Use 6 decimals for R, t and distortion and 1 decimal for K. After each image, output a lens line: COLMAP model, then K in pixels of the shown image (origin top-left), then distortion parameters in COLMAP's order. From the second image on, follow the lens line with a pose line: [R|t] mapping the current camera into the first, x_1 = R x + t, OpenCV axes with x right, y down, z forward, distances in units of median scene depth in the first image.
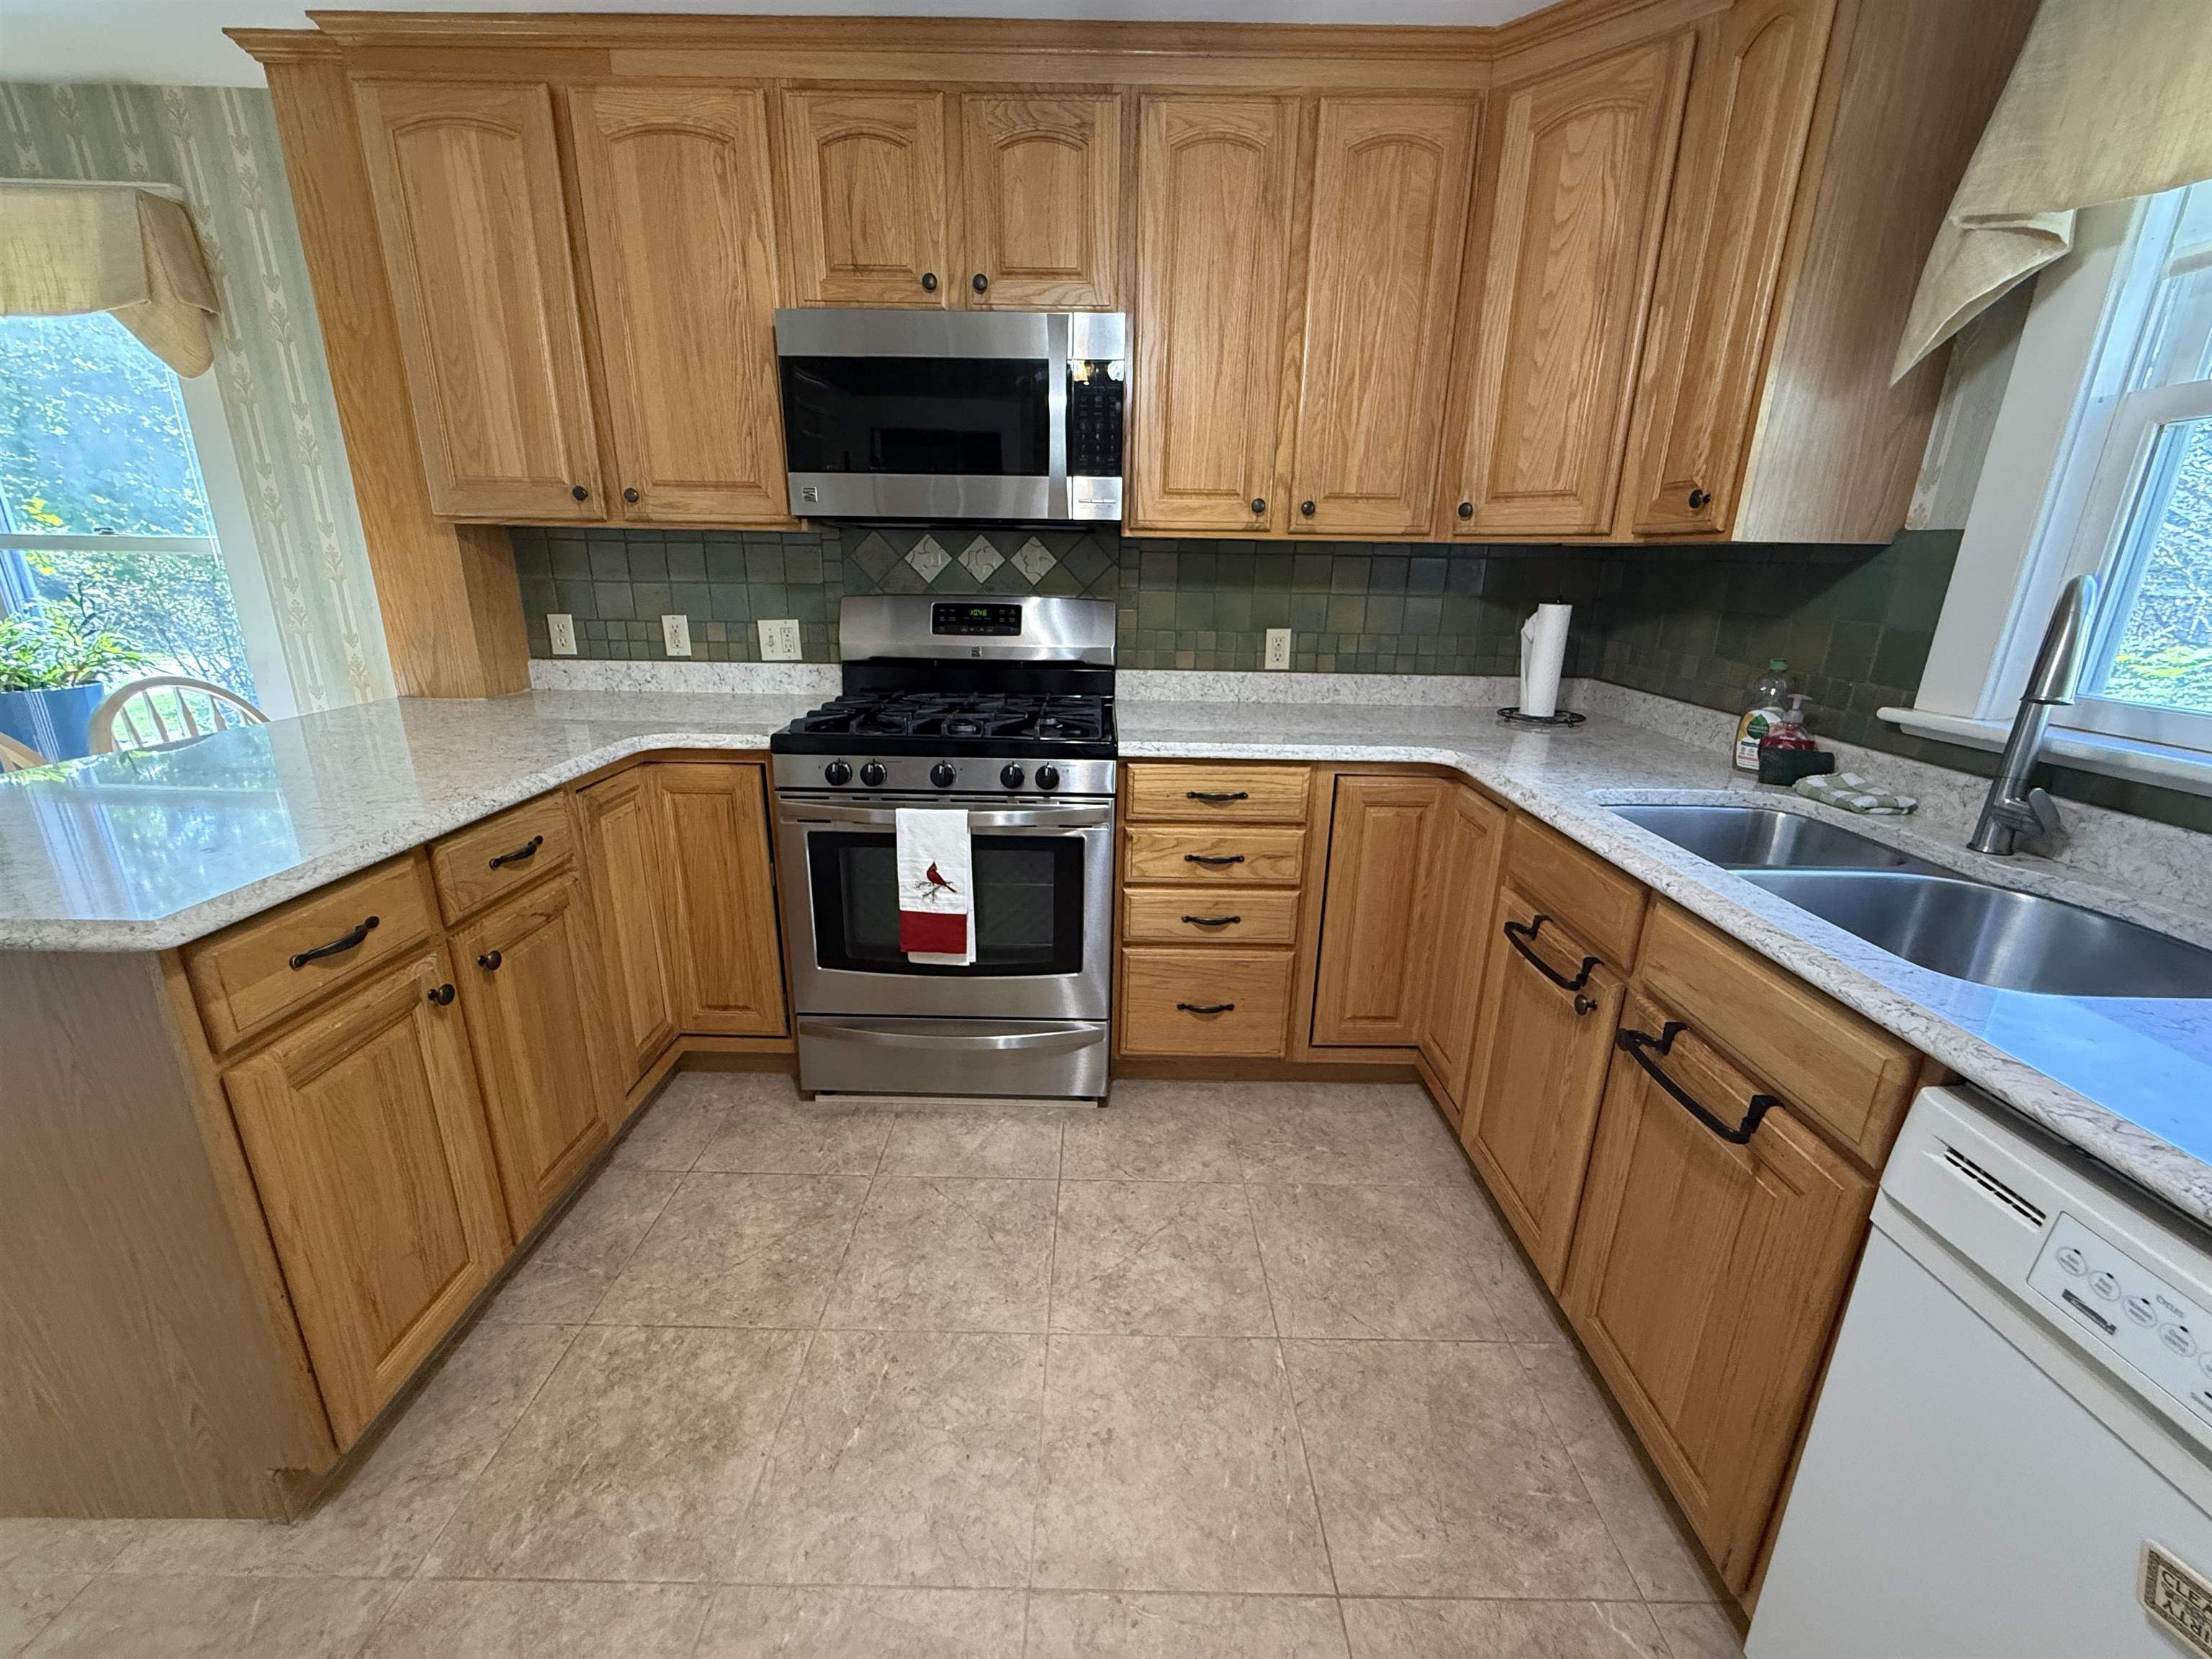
lens RADIAL K [[881.6, 0, 1100.2], [0, 881.6, 828.6], [0, 0, 1]] dist [-0.001719, -0.000208]
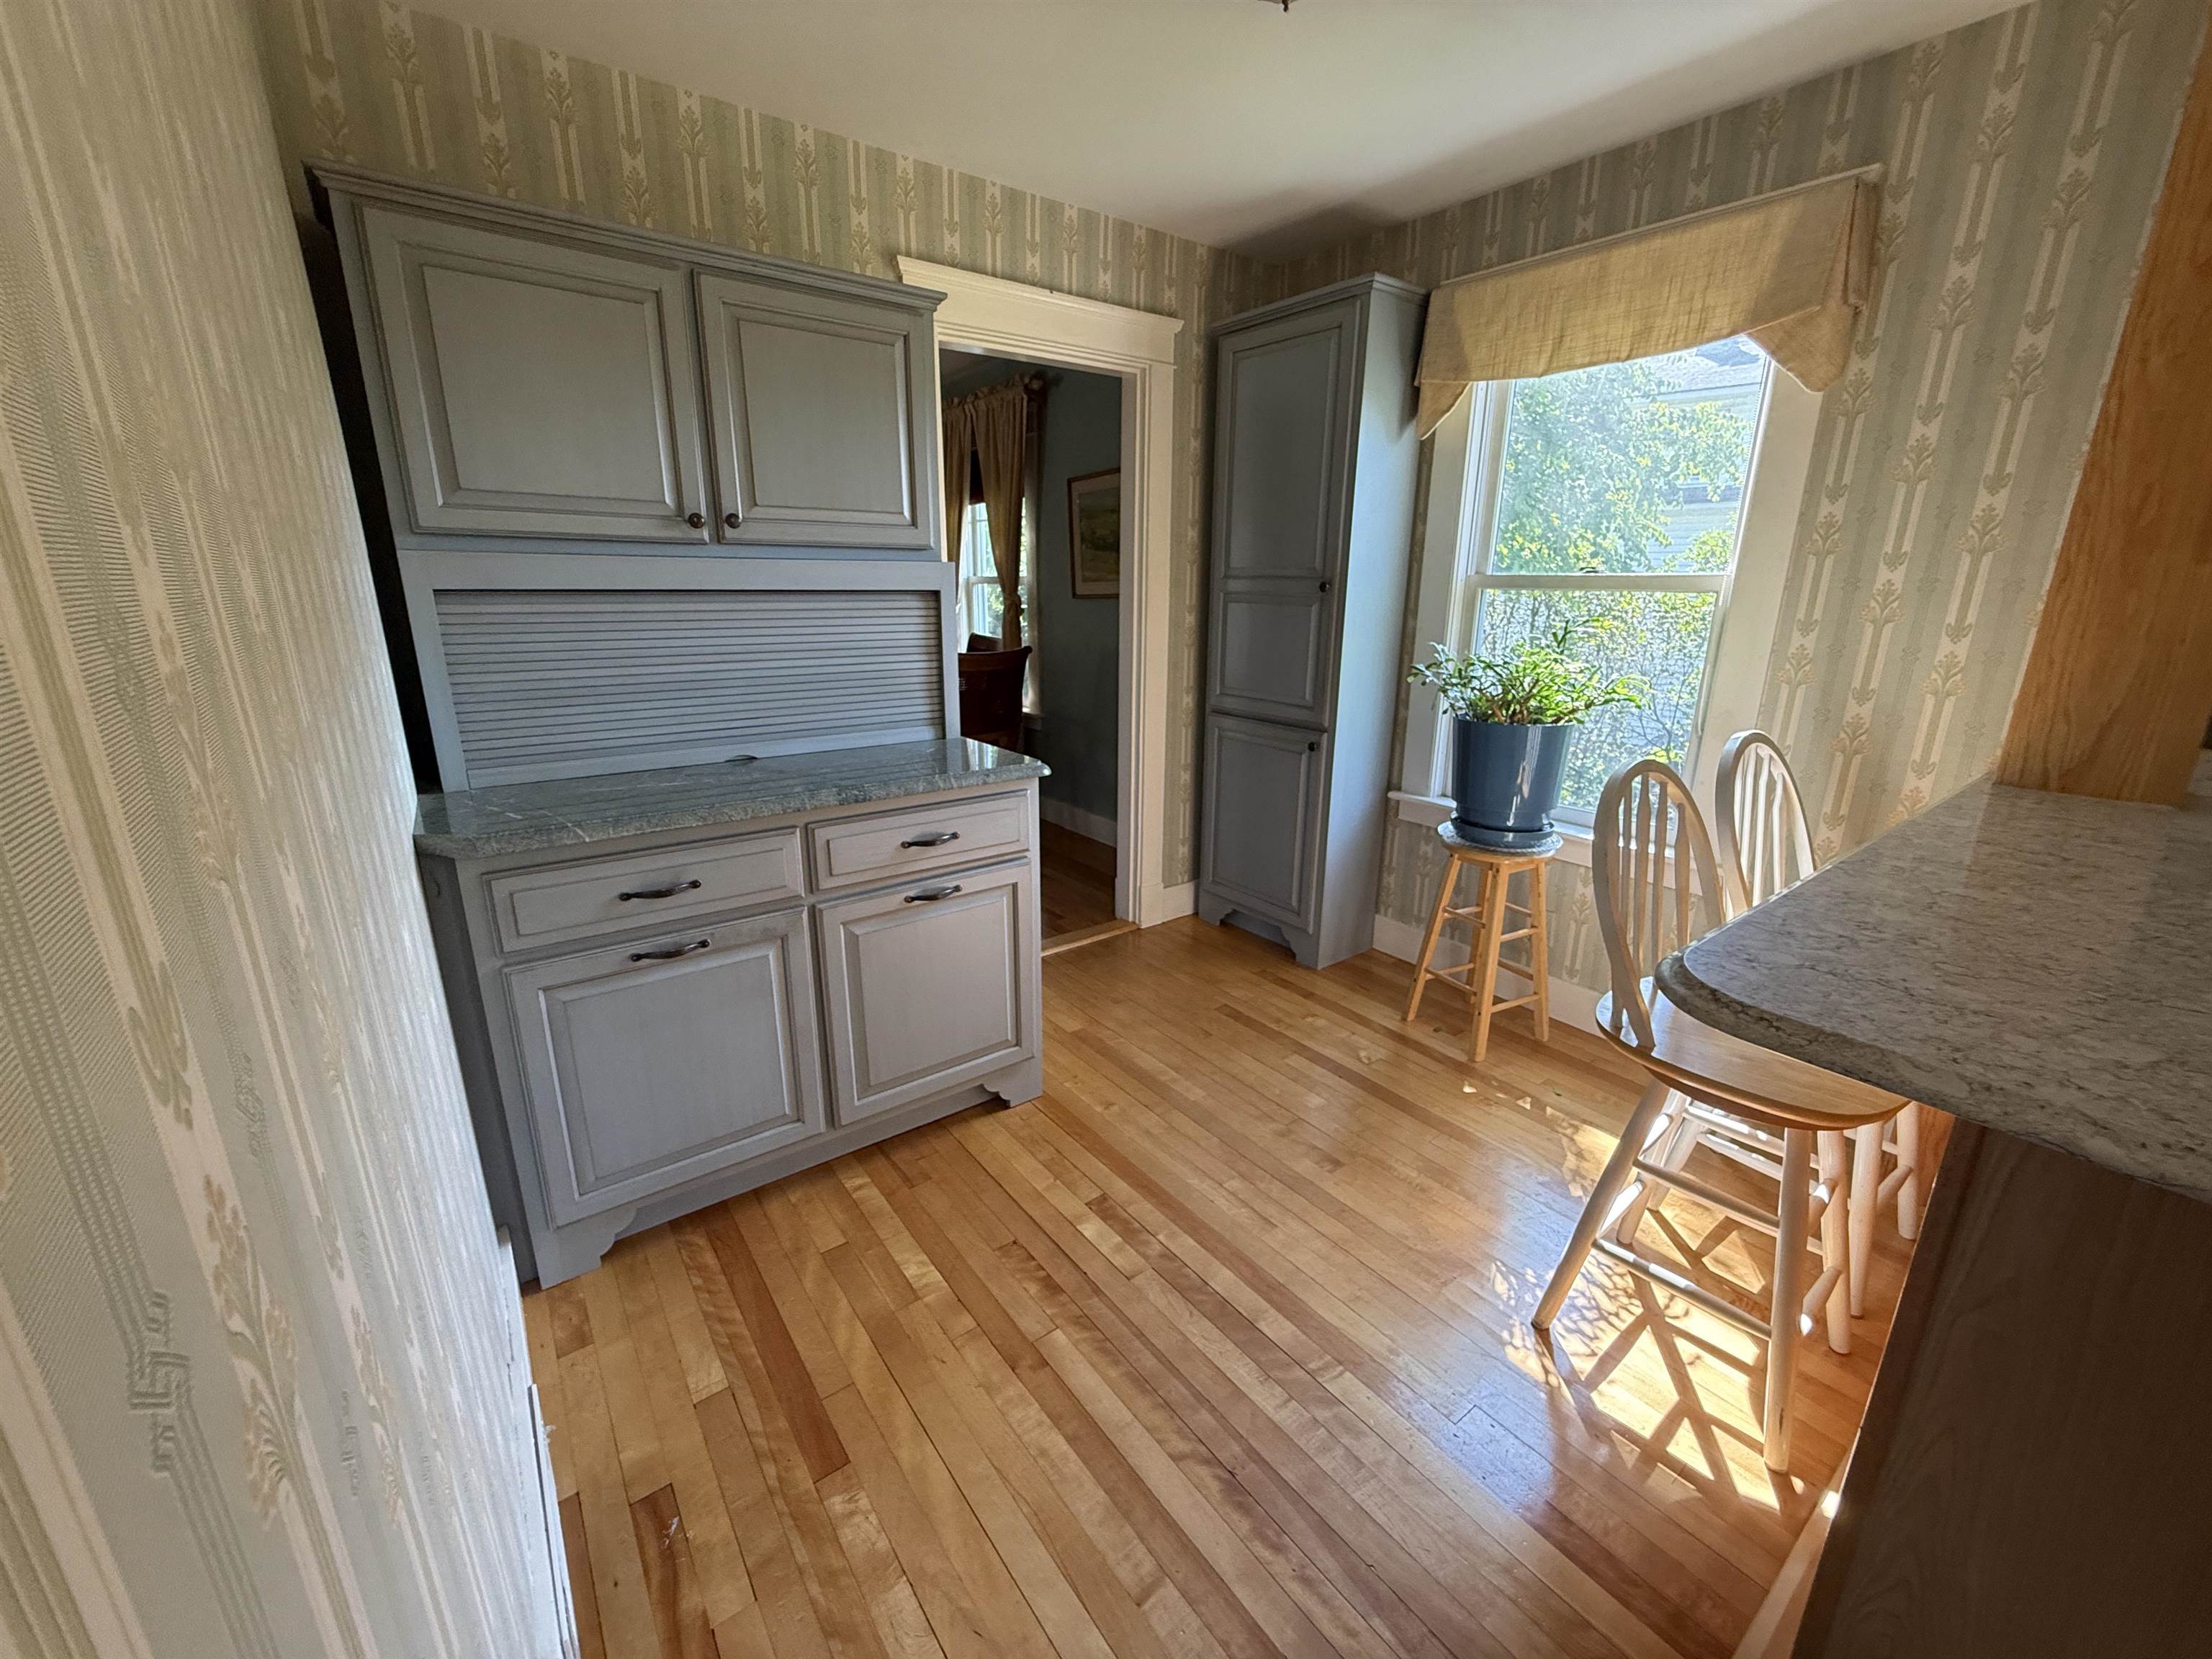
lens RADIAL K [[881.6, 0, 1100.2], [0, 881.6, 828.6], [0, 0, 1]] dist [-0.001719, -0.000208]
pose [[0.598559, 0.201156, -0.775412, -0.774729], [-0.226001, 0.971043, 0.077451, -0.000486], [0.768538, 0.128885, 0.626688, -0.038118]]
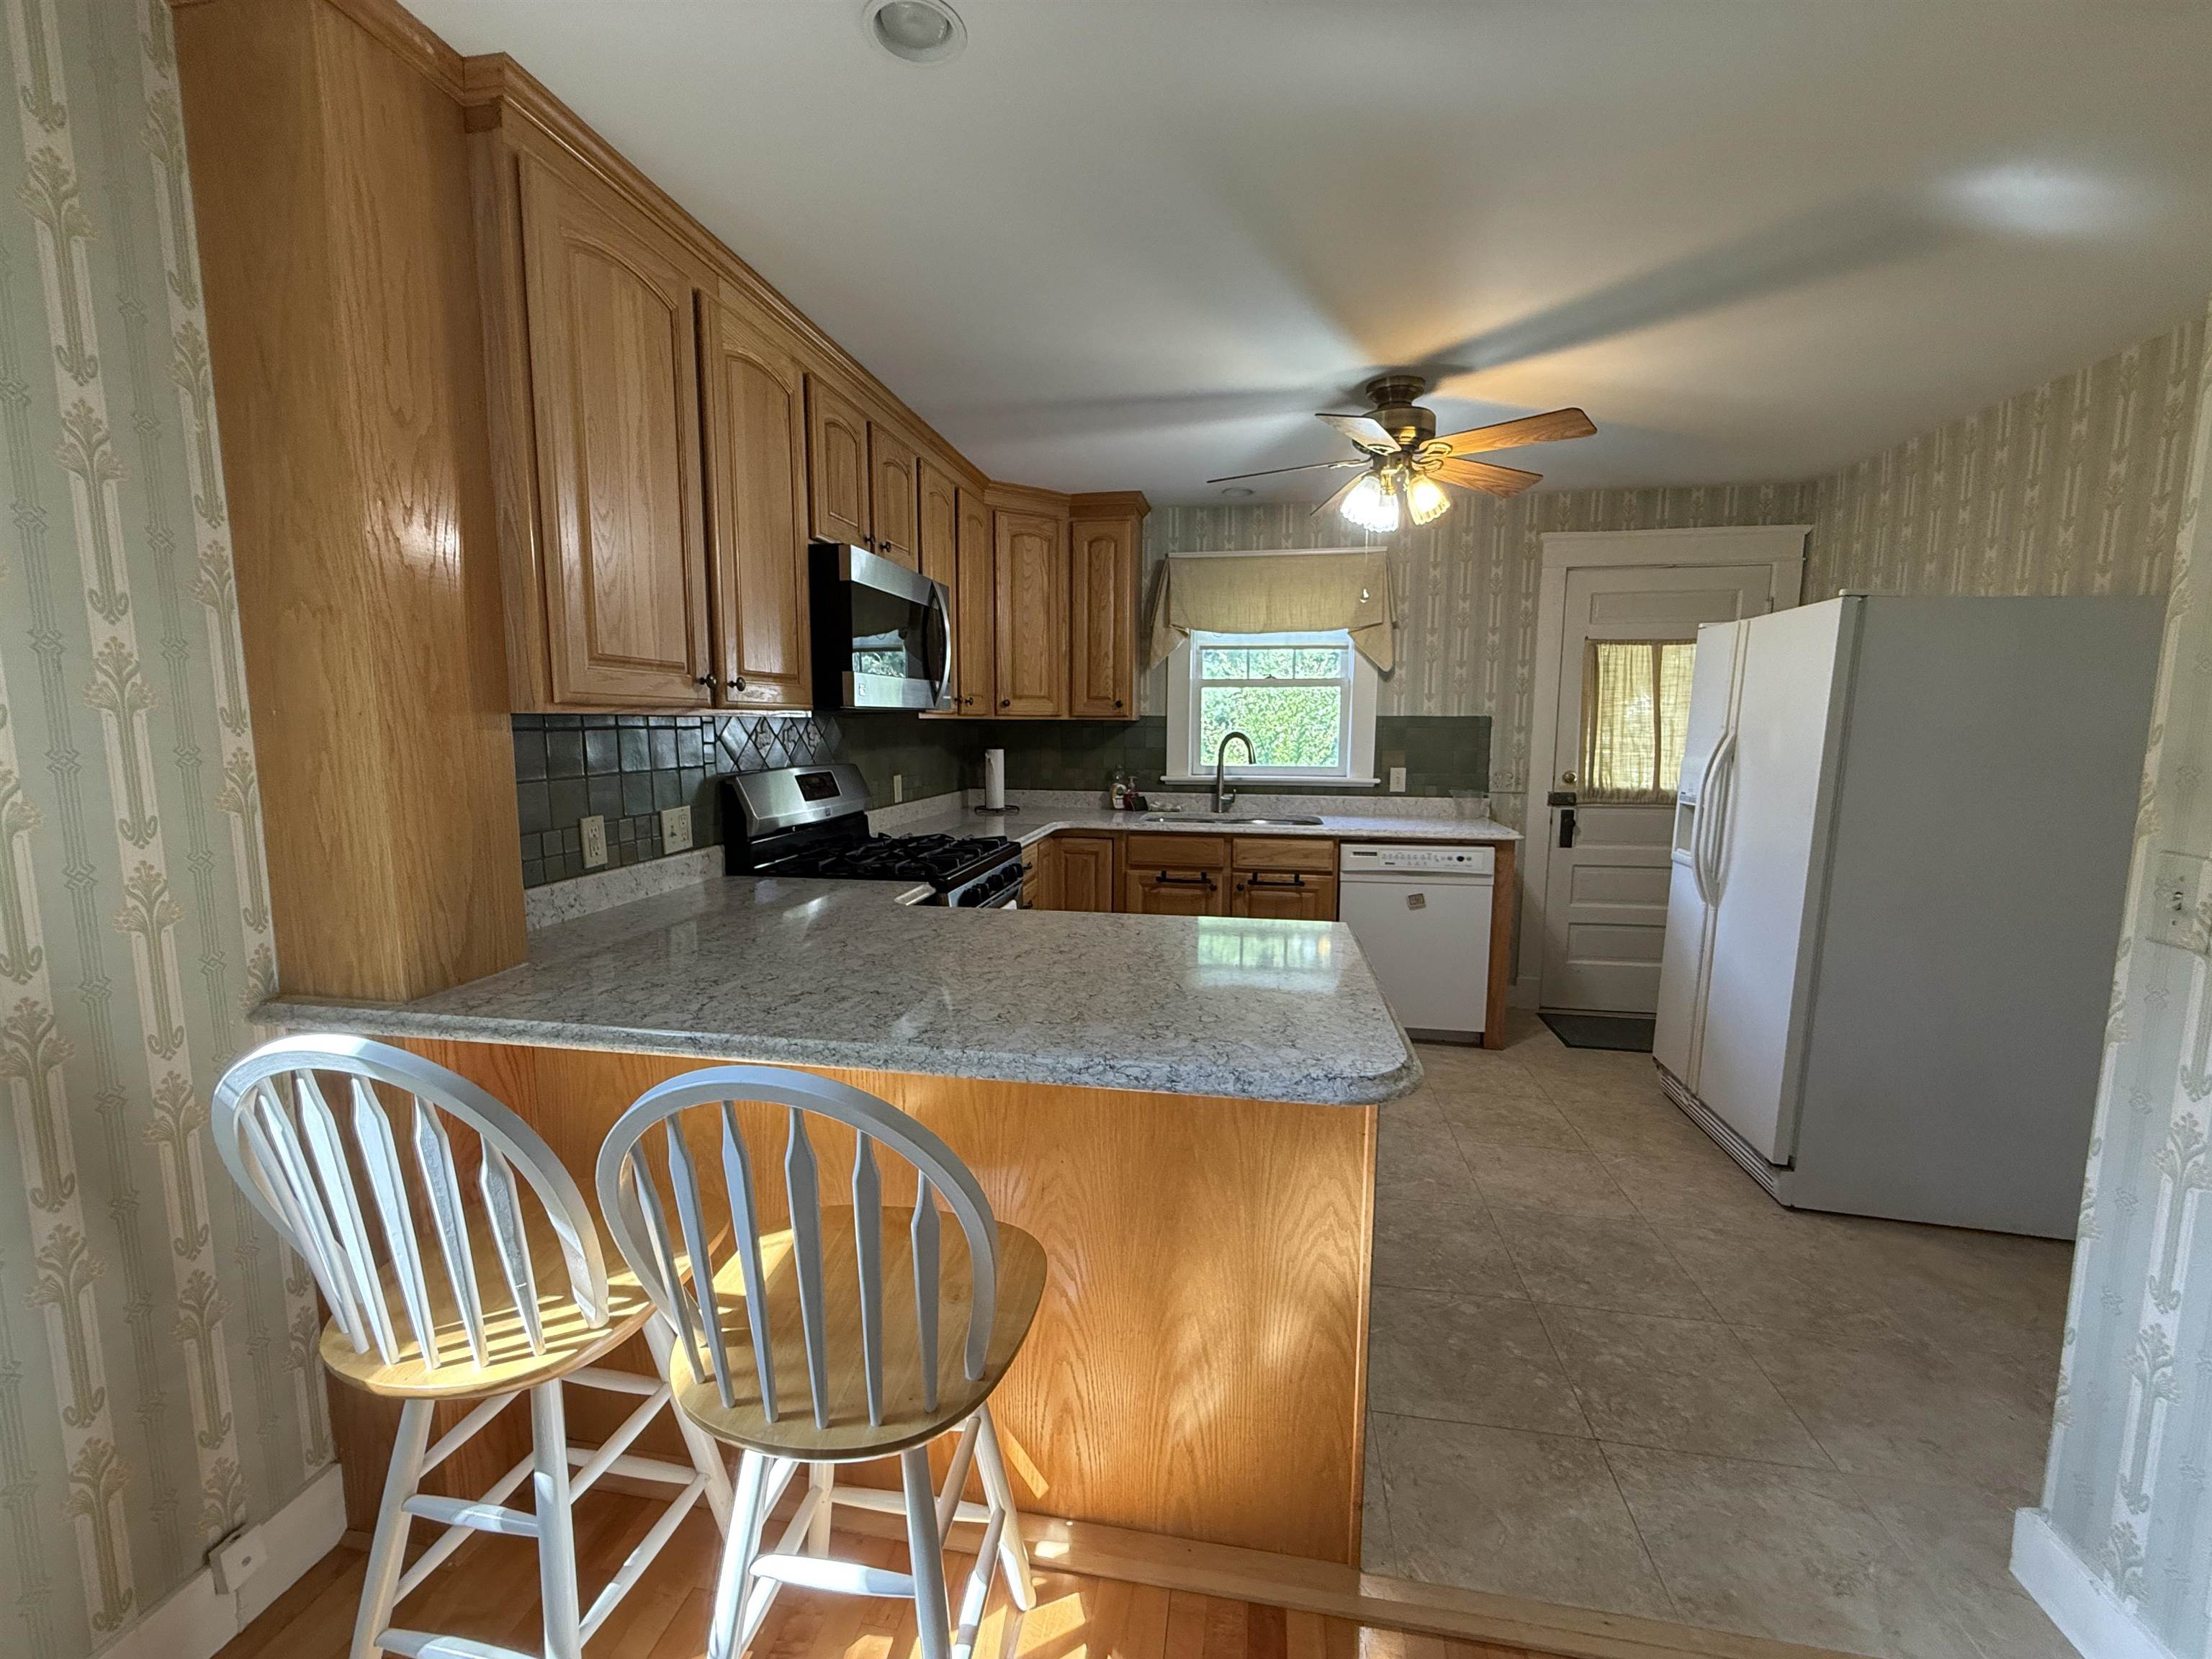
lens RADIAL K [[881.6, 0, 1100.2], [0, 881.6, 828.6], [0, 0, 1]] dist [-0.001719, -0.000208]
pose [[0.177093, -0.135236, 0.974859, -1.464691], [0.290308, 0.953621, 0.079552, -0.199039], [-0.940404, 0.268921, 0.208140, 0.493986]]
